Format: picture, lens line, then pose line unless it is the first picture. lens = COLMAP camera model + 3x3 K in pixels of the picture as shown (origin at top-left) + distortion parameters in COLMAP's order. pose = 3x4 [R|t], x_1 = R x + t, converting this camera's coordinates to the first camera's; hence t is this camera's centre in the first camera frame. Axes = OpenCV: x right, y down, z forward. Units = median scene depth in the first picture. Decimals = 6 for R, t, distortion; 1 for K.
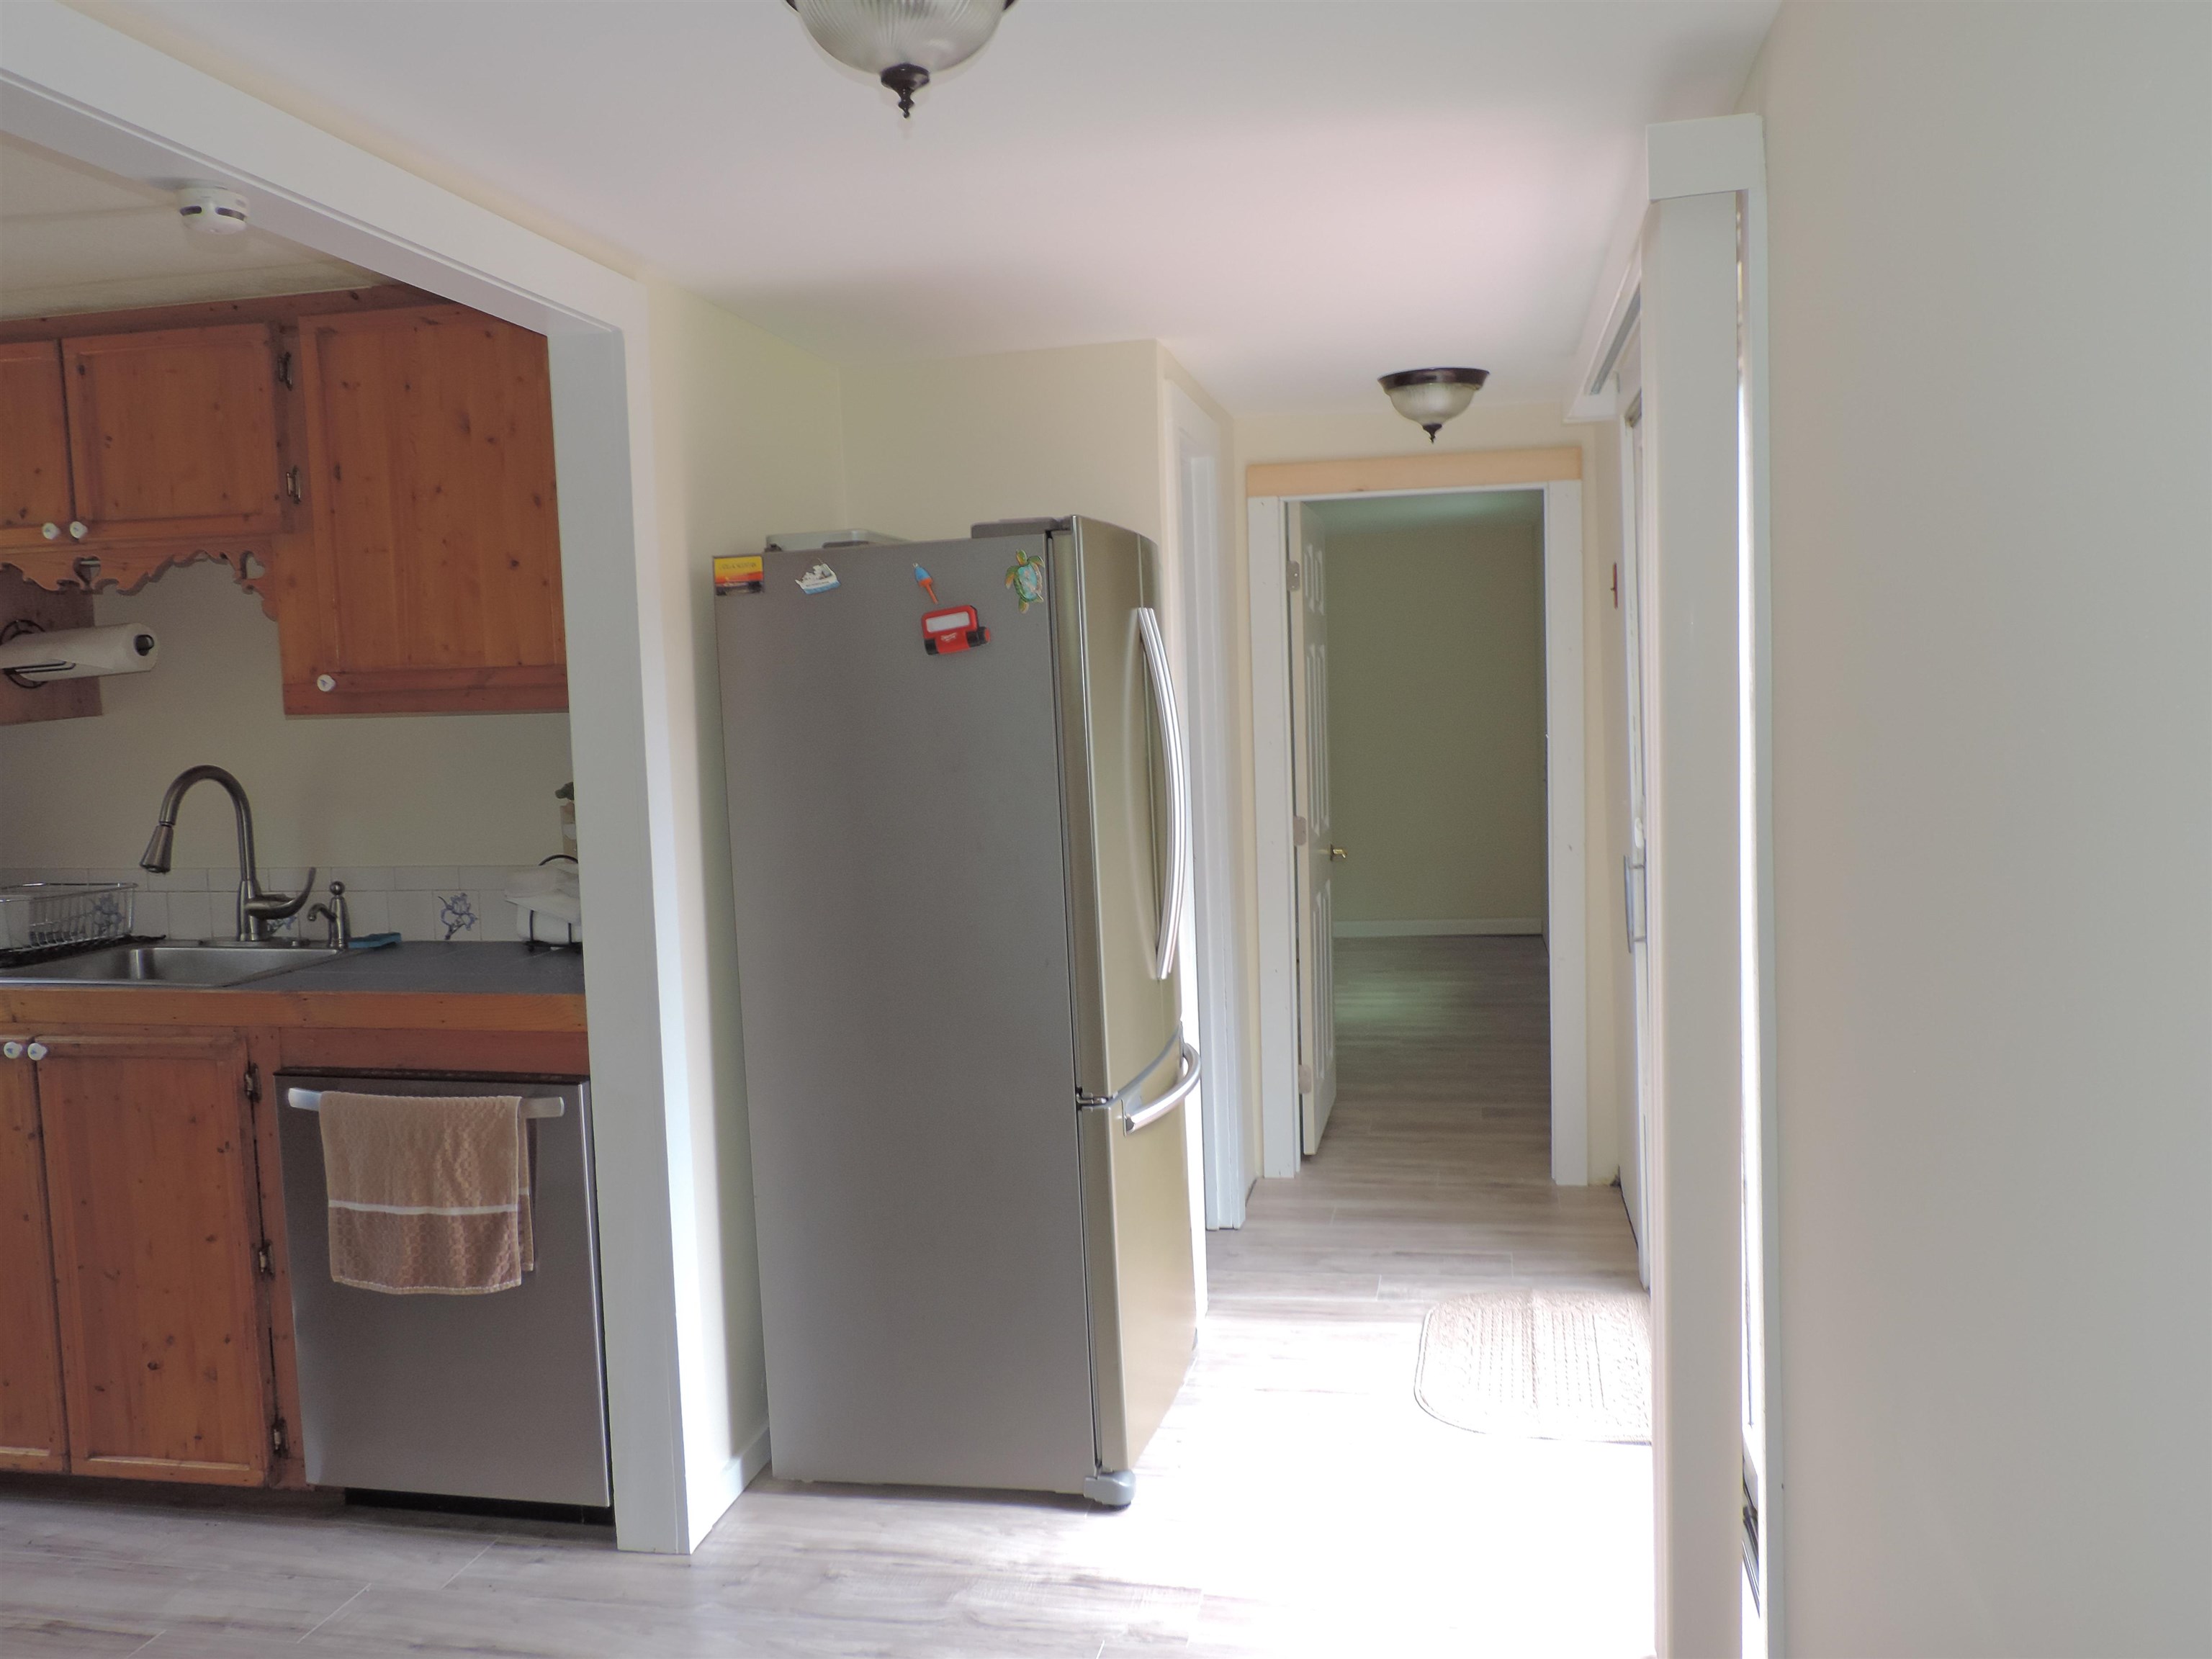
lens RADIAL K [[1794.8, 0, 1106.0], [0, 1794.8, 829.5], [0, 0, 1]] dist [-0.001320, -0.001629]
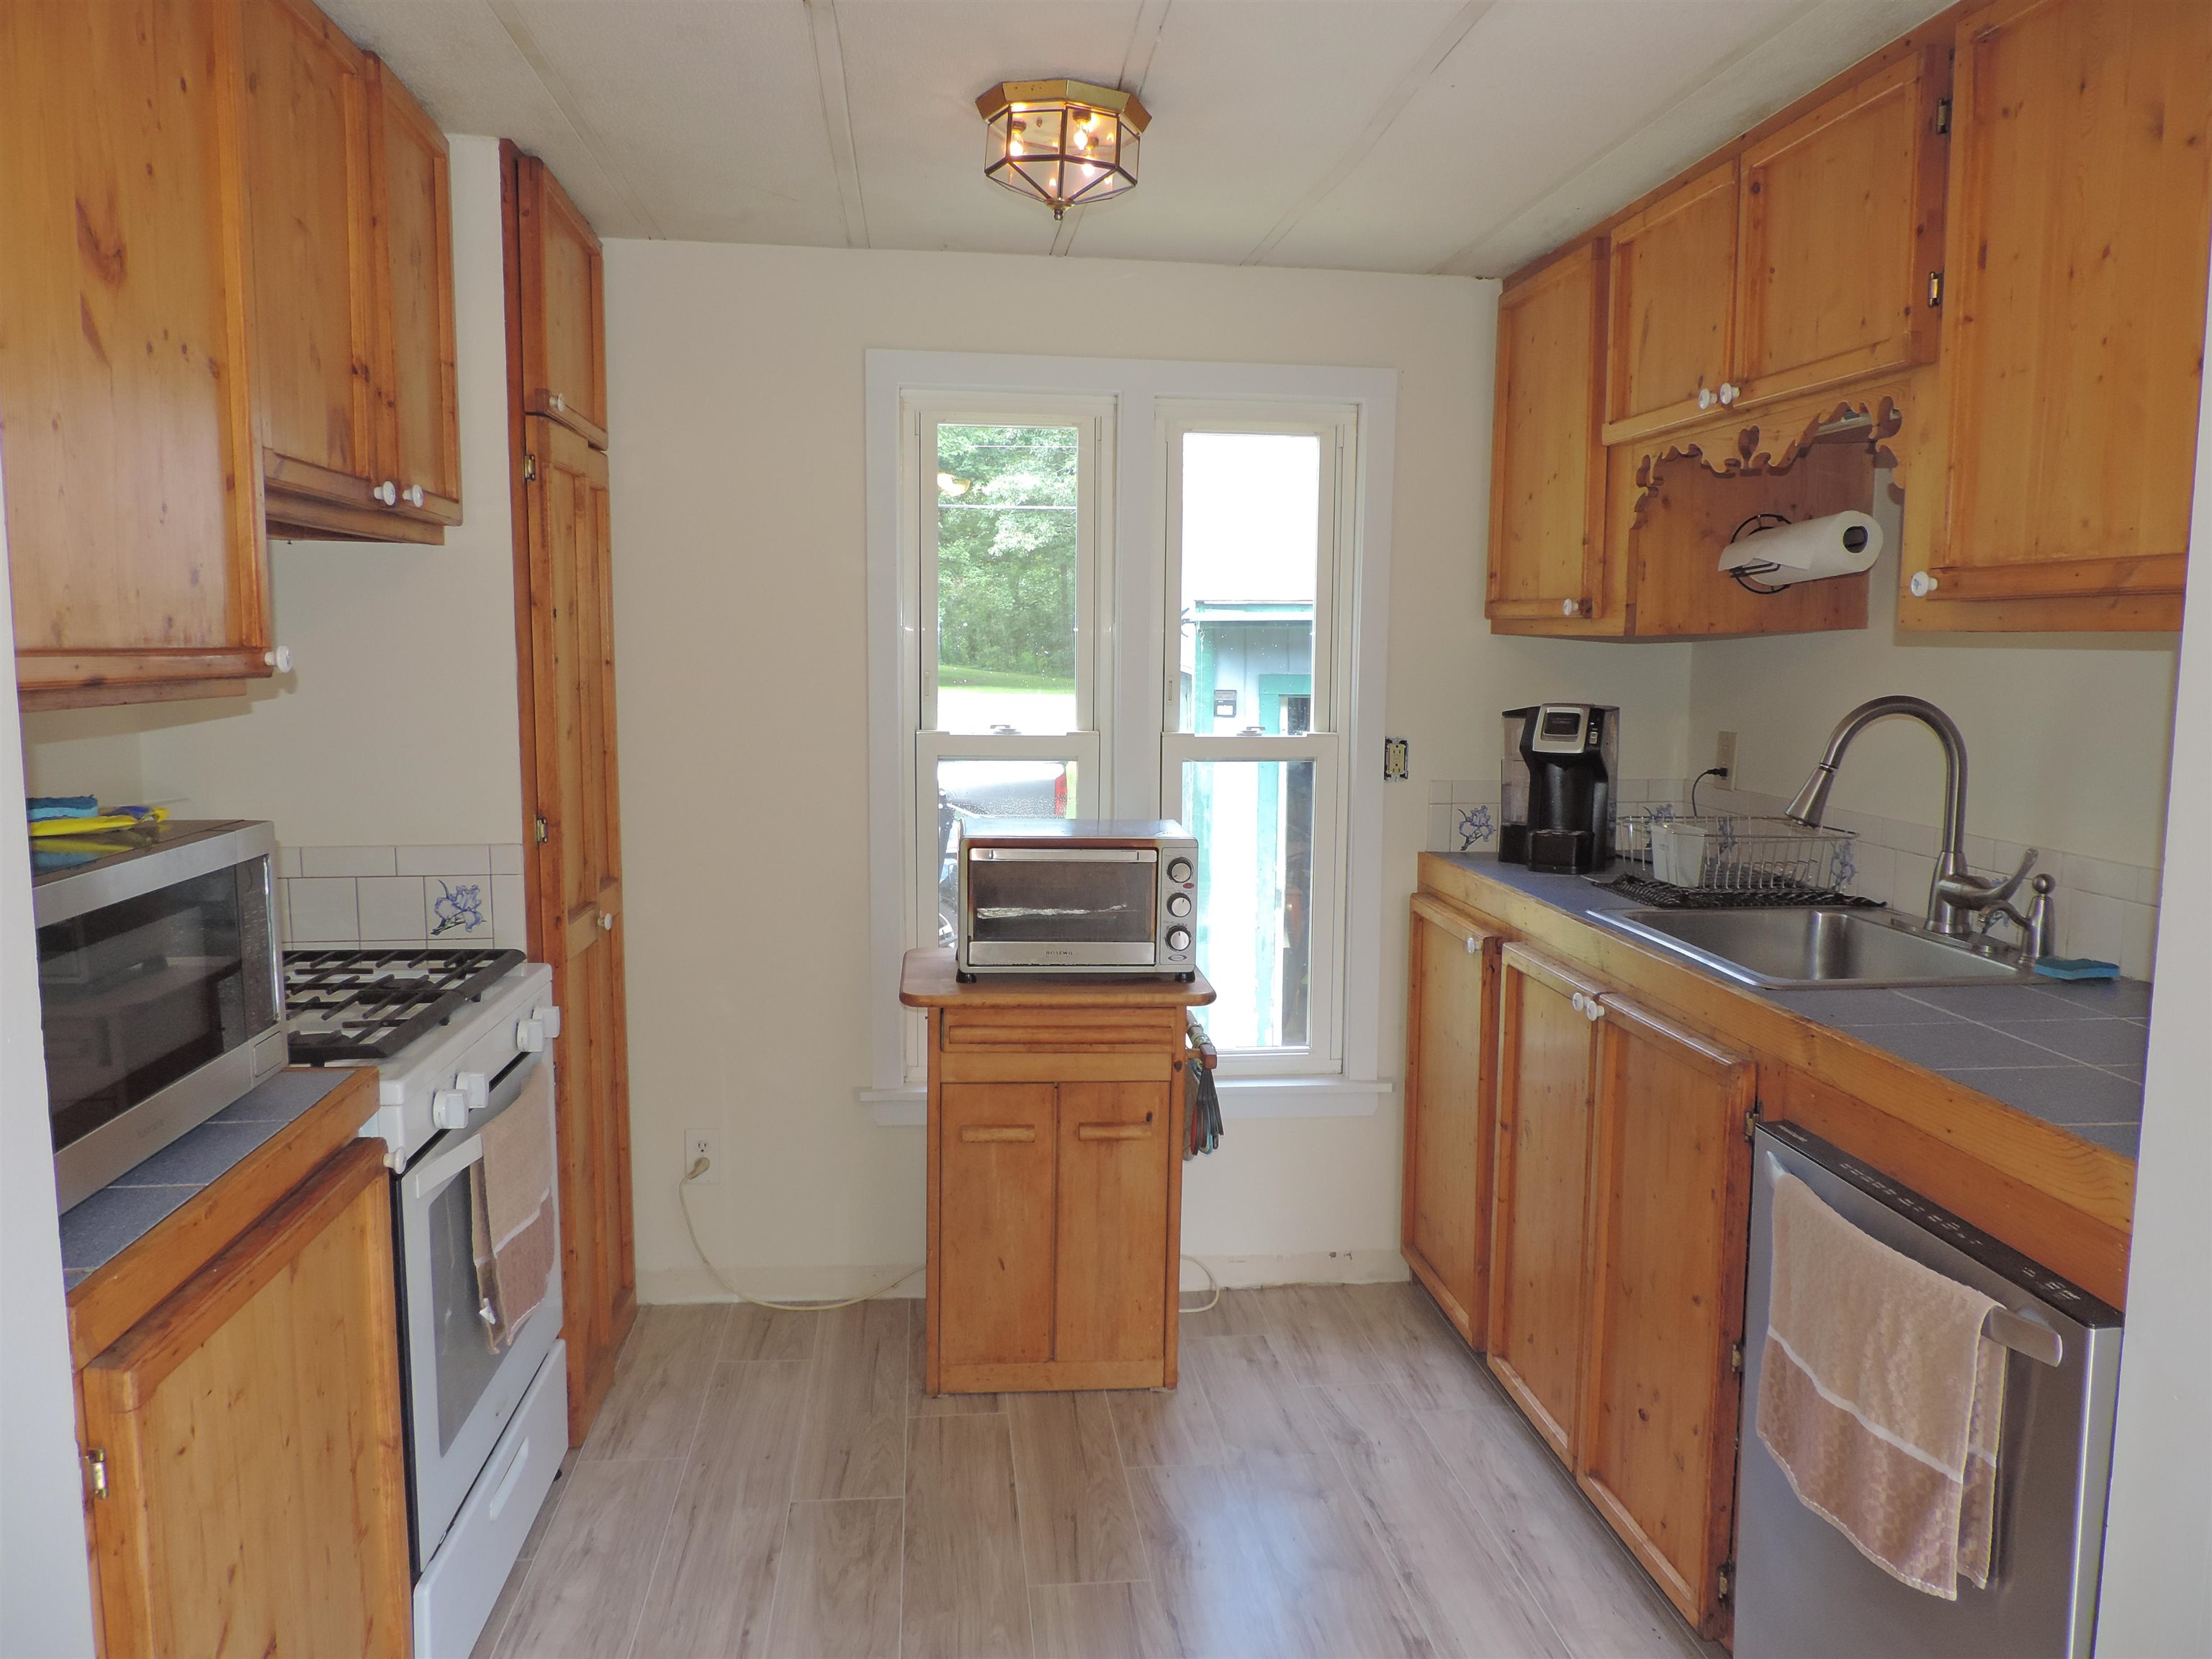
lens RADIAL K [[1580.2, 0, 1079.5], [0, 1580.2, 829.5], [0, 0, 1]] dist [-0.009859, -0.006031]
pose [[0.309199, 0.145914, -0.939737, 0.034230], [-0.089078, 0.988258, 0.124139, -0.036544], [0.946816, 0.045326, 0.318567, 0.527243]]
